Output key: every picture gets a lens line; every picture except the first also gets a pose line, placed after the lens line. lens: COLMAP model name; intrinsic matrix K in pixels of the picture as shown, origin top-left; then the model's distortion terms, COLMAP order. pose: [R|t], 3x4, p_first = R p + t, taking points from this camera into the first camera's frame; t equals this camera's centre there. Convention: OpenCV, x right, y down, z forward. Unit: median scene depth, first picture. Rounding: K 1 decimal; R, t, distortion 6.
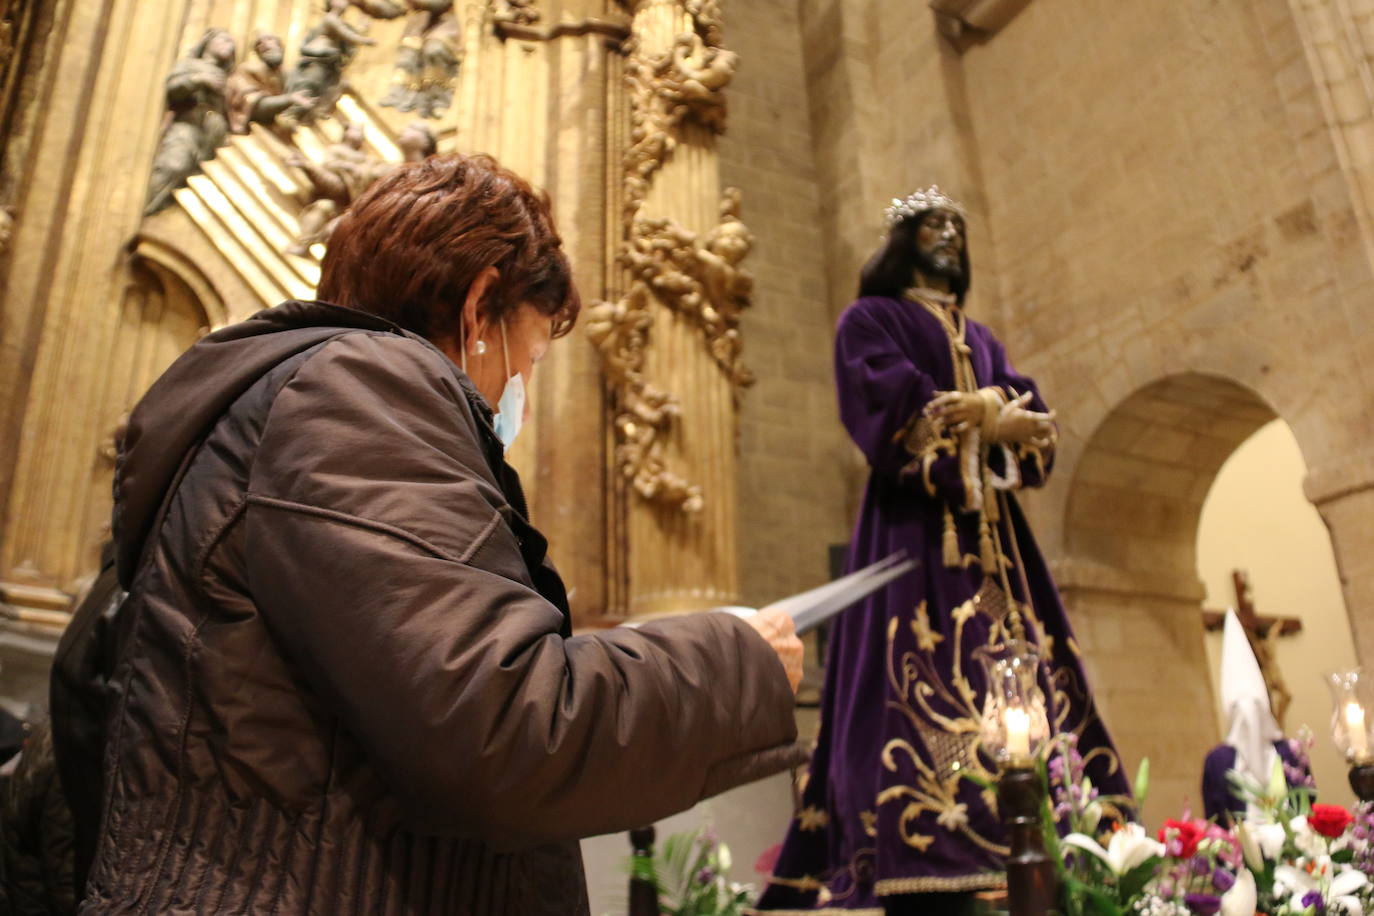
lens RADIAL K [[1122.0, 0, 708.9], [0, 1122.0, 457.4], [0, 0, 1]] dist [-0.192648, 0.137878]
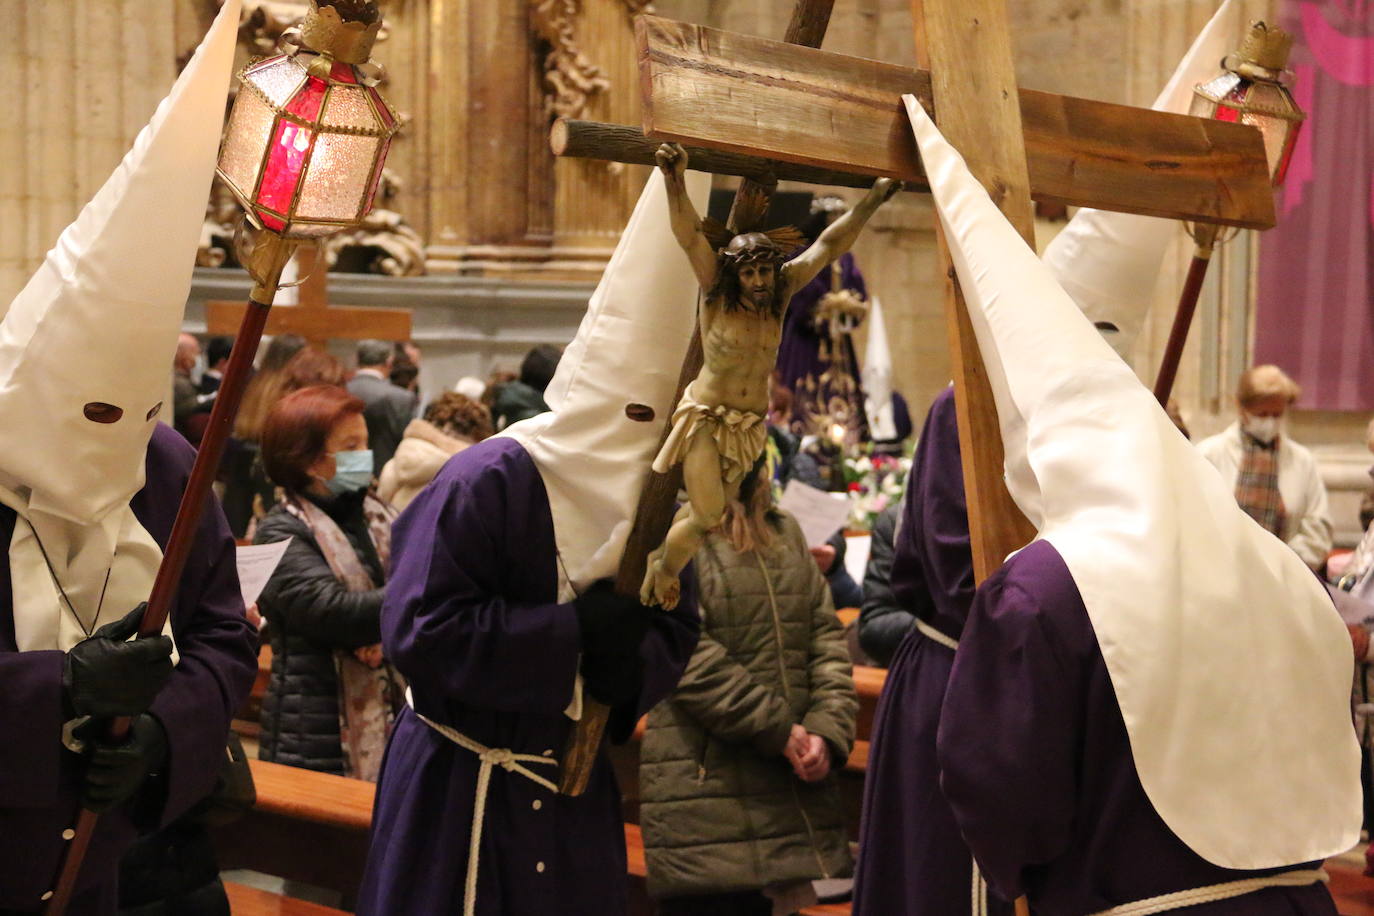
lens RADIAL K [[2798.4, 0, 686.8], [0, 2798.4, 461.2], [0, 0, 1]] dist [0.178421, 0.521641]
pose [[0.973842, 0.046543, 0.222409, -0.612349], [-0.128696, 0.919649, 0.371056, -0.822416], [-0.187268, -0.389973, 0.901583, -1.977703]]
